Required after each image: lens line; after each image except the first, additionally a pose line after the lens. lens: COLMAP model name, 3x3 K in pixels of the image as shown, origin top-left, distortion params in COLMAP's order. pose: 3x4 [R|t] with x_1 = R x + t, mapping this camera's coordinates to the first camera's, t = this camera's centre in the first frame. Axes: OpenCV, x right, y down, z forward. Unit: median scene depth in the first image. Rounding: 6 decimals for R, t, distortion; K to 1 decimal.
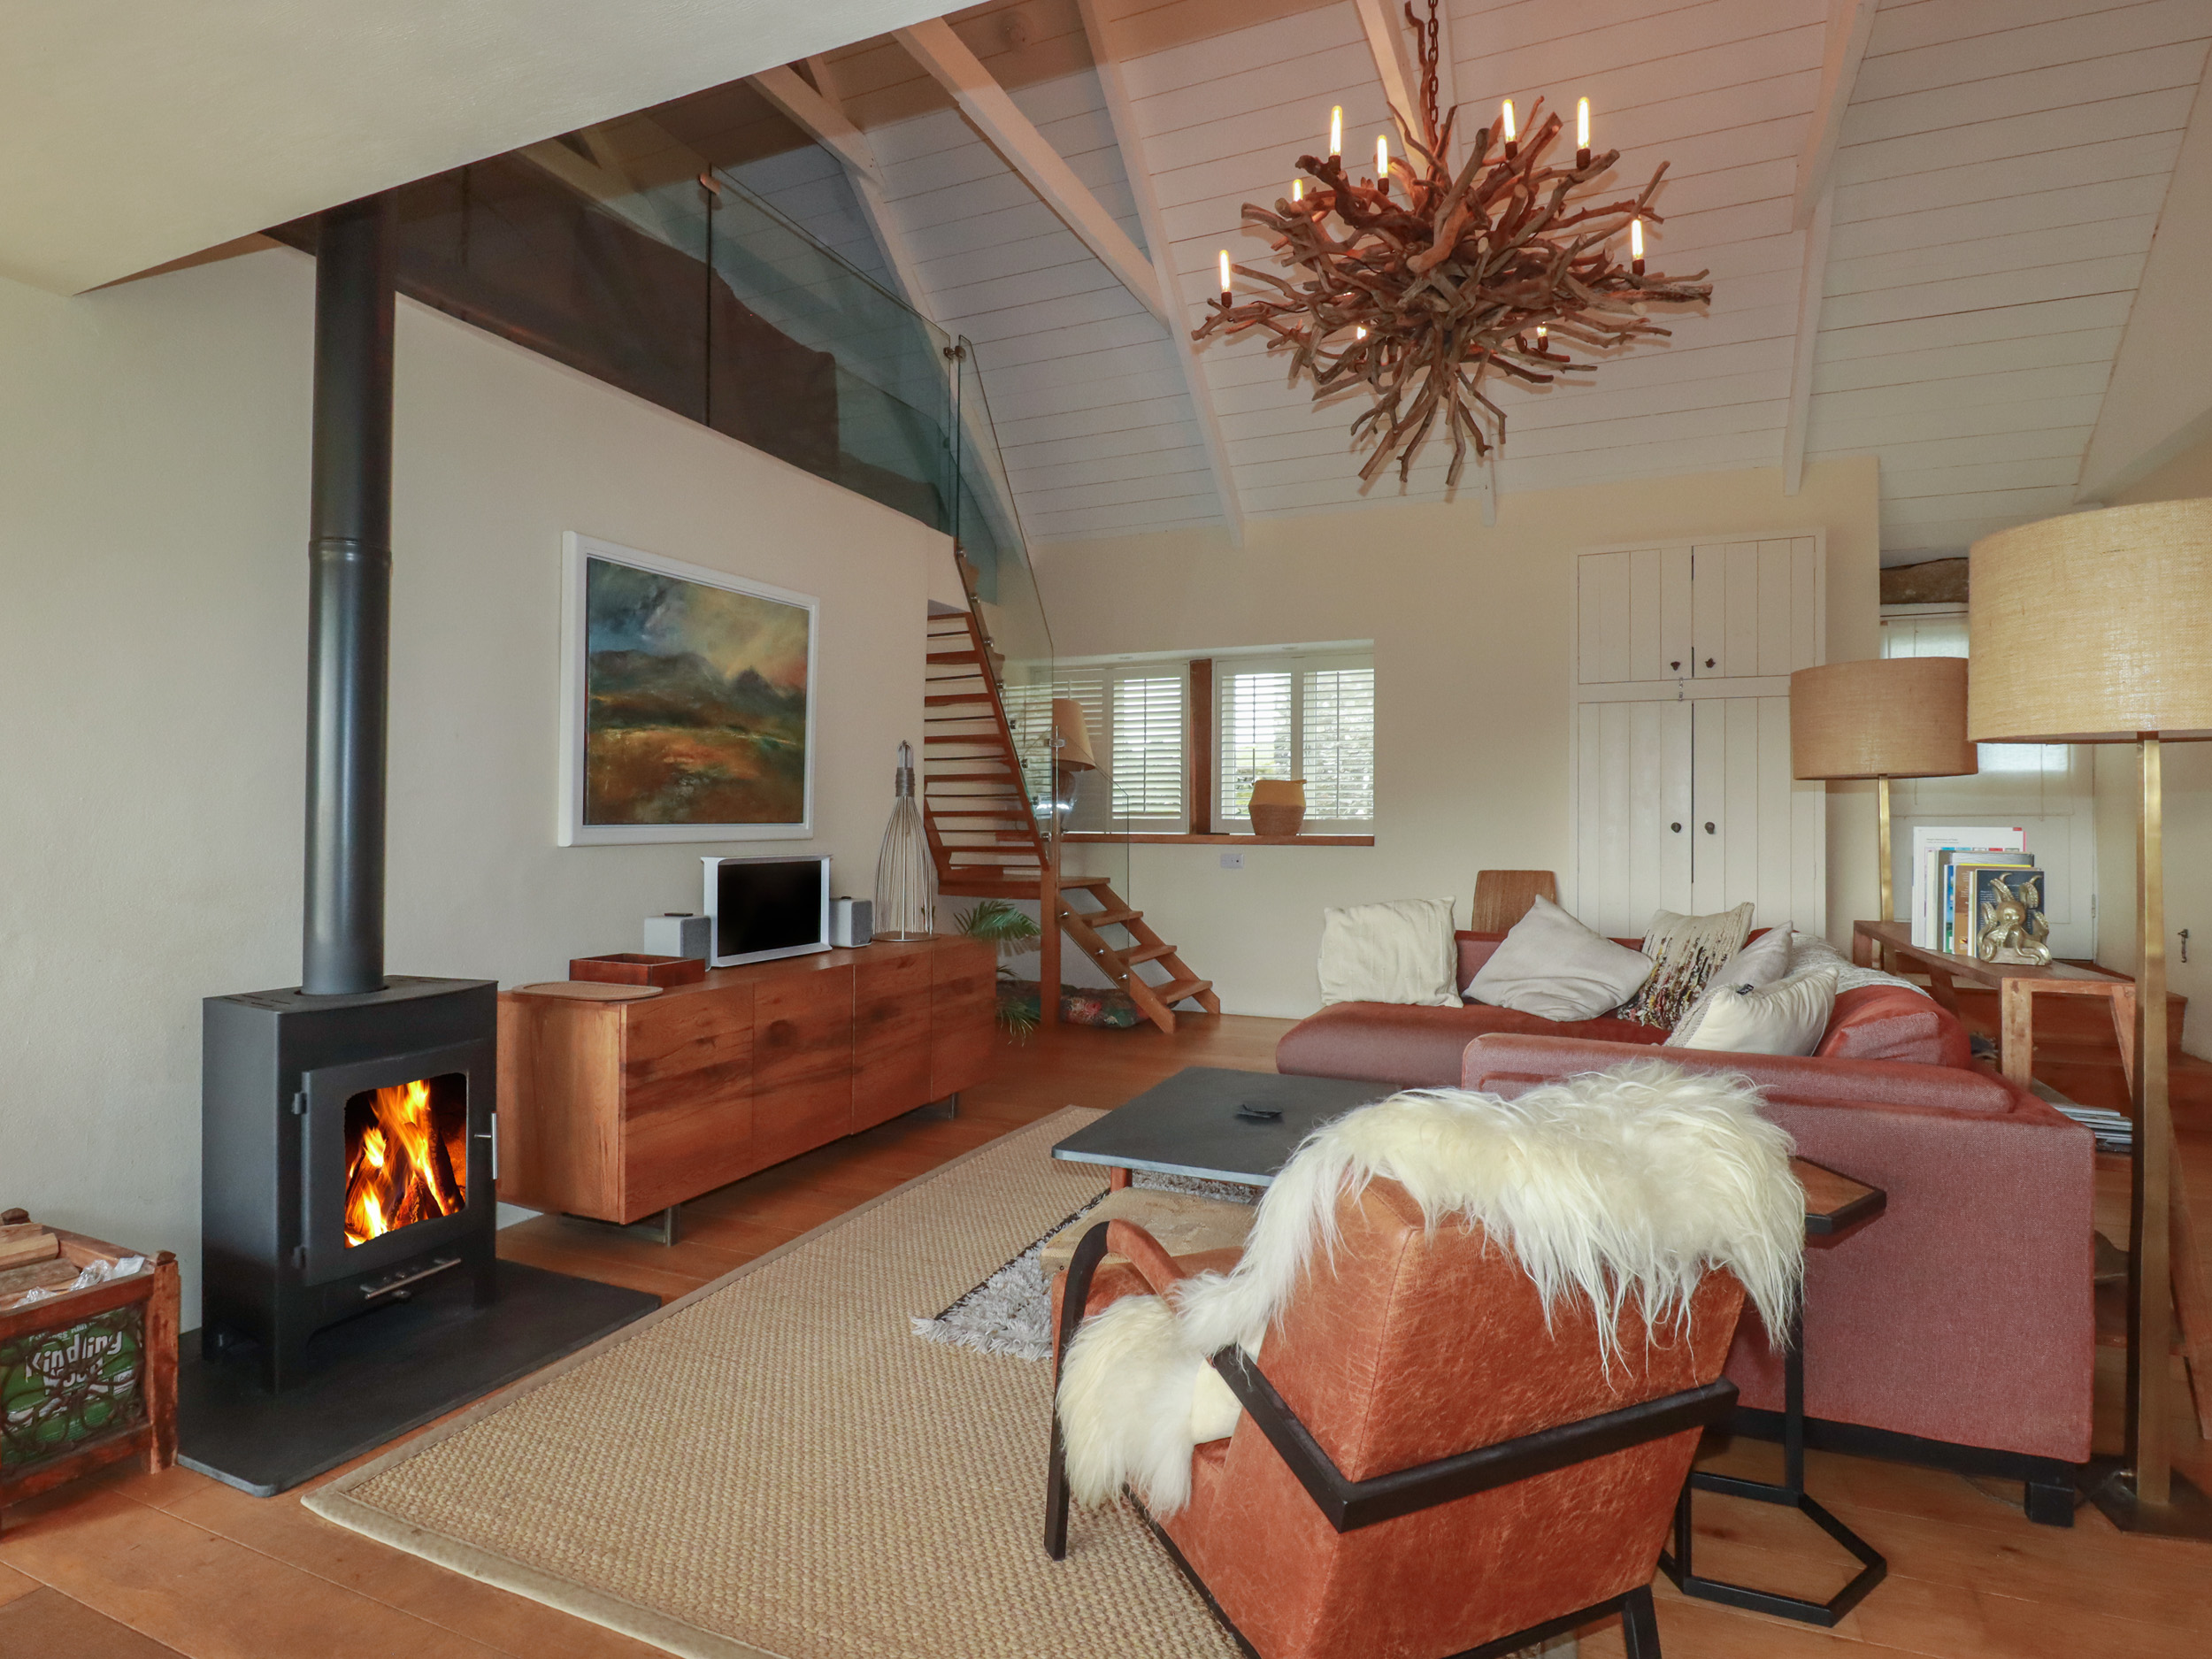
lens RADIAL K [[1160.5, 0, 1108.2], [0, 1160.5, 814.8], [0, 0, 1]] dist [0.003070, -0.011230]
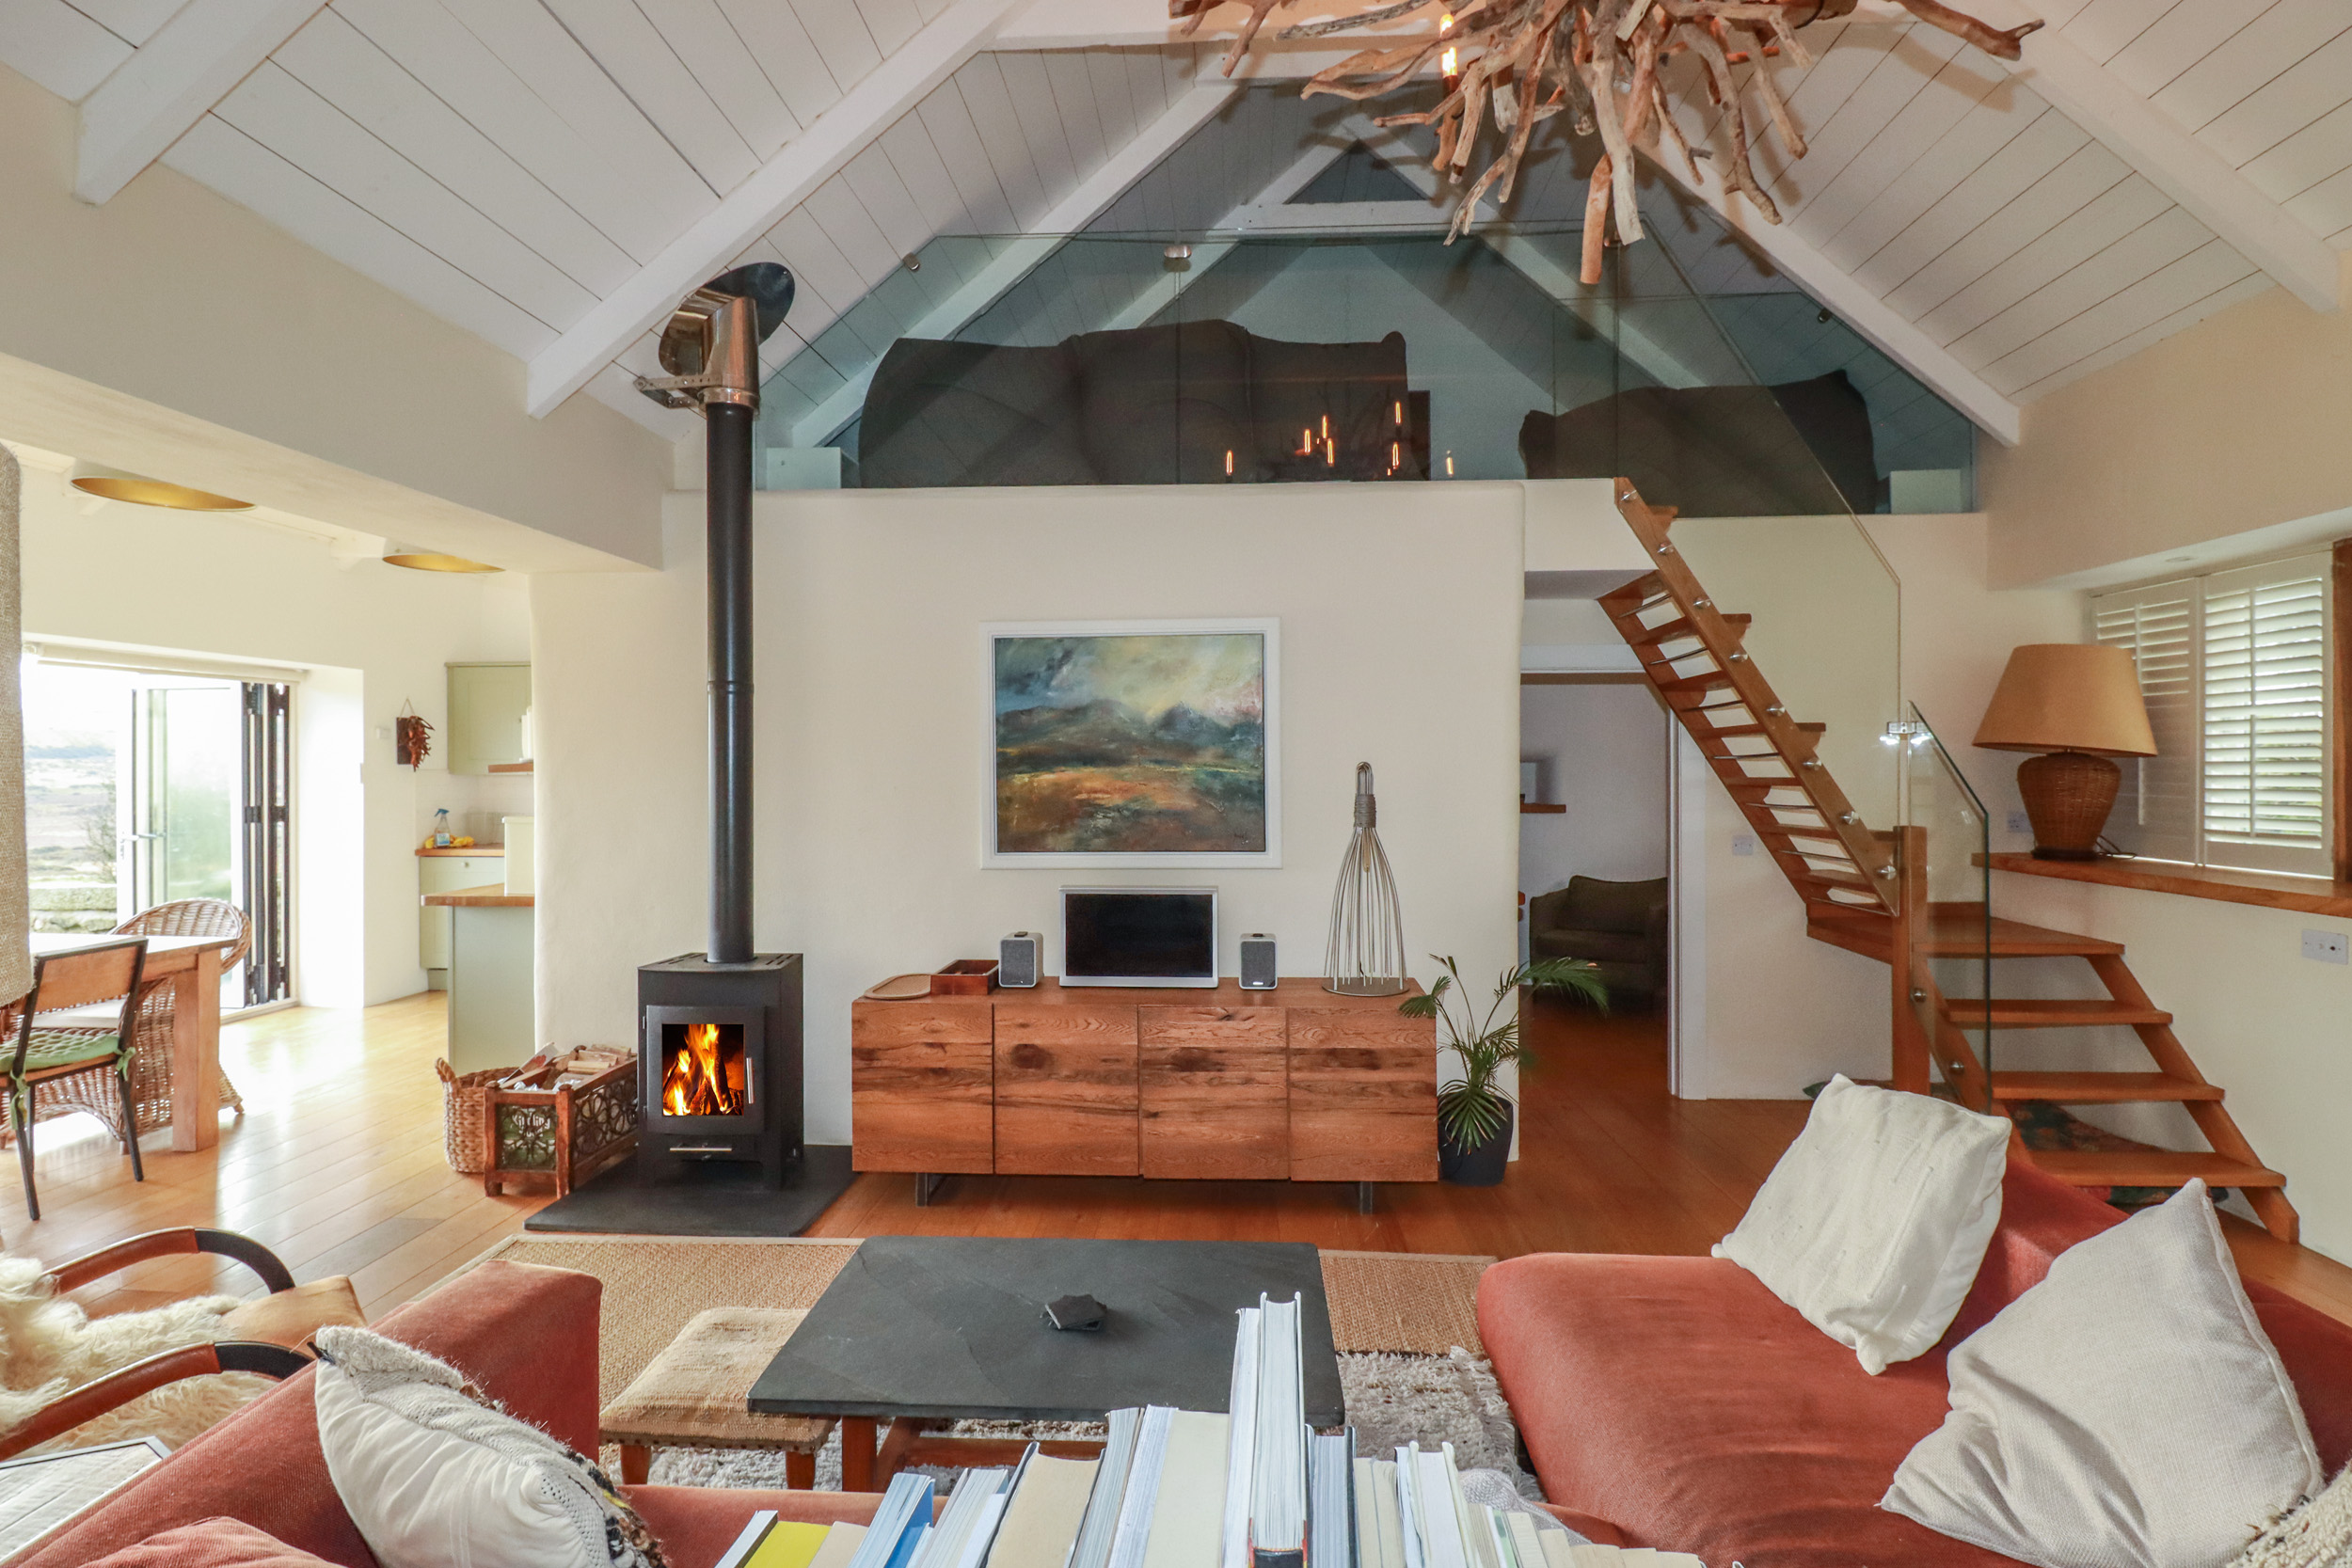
lens RADIAL K [[1067.4, 0, 1181.8], [0, 1067.4, 787.4], [0, 0, 1]] dist [-0.010008, -0.001319]
pose [[0.360409, -0.001289, -0.932794, 0.642198], [0.007379, 0.999972, 0.001469, -0.057447], [0.932765, -0.007412, 0.360408, 0.716747]]
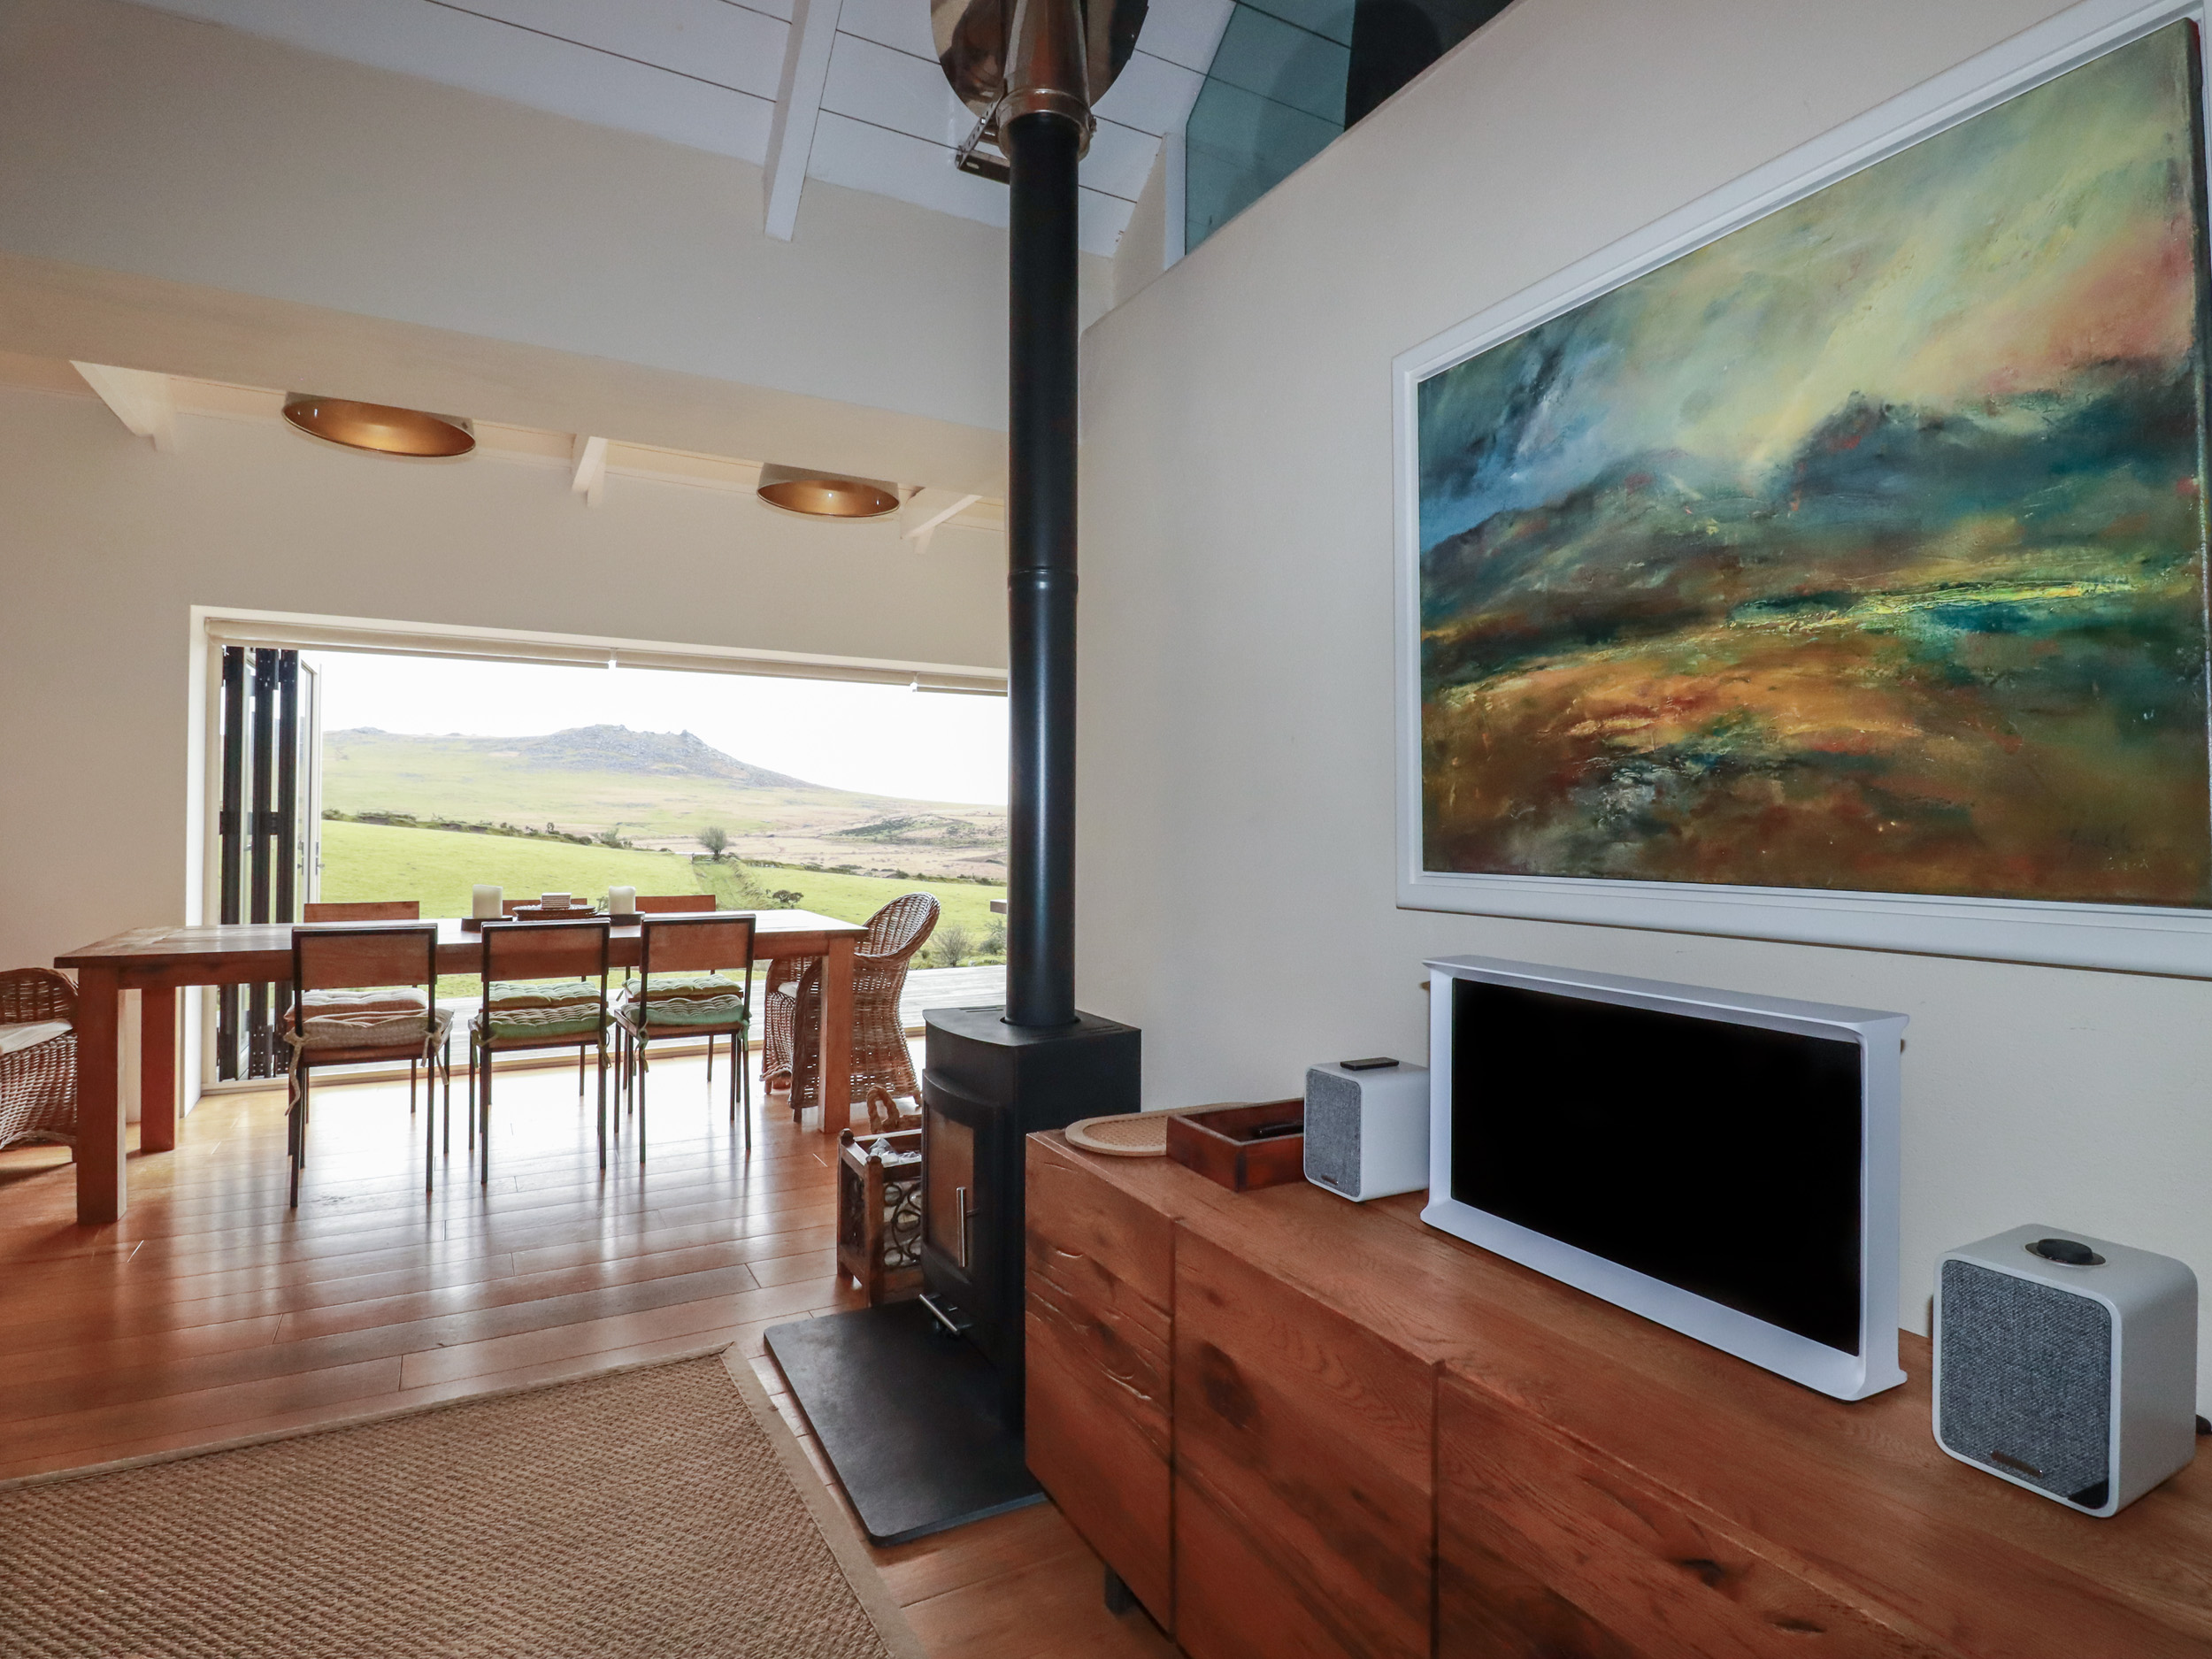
lens RADIAL K [[1160.5, 0, 1110.0], [0, 1160.5, 813.3], [0, 0, 1]] dist [0.003070, -0.011230]
pose [[-0.602929, -0.017729, -0.797598, 0.070281], [-0.007974, 0.999837, -0.016197, -0.007681], [0.797755, -0.003406, -0.602972, 1.125058]]
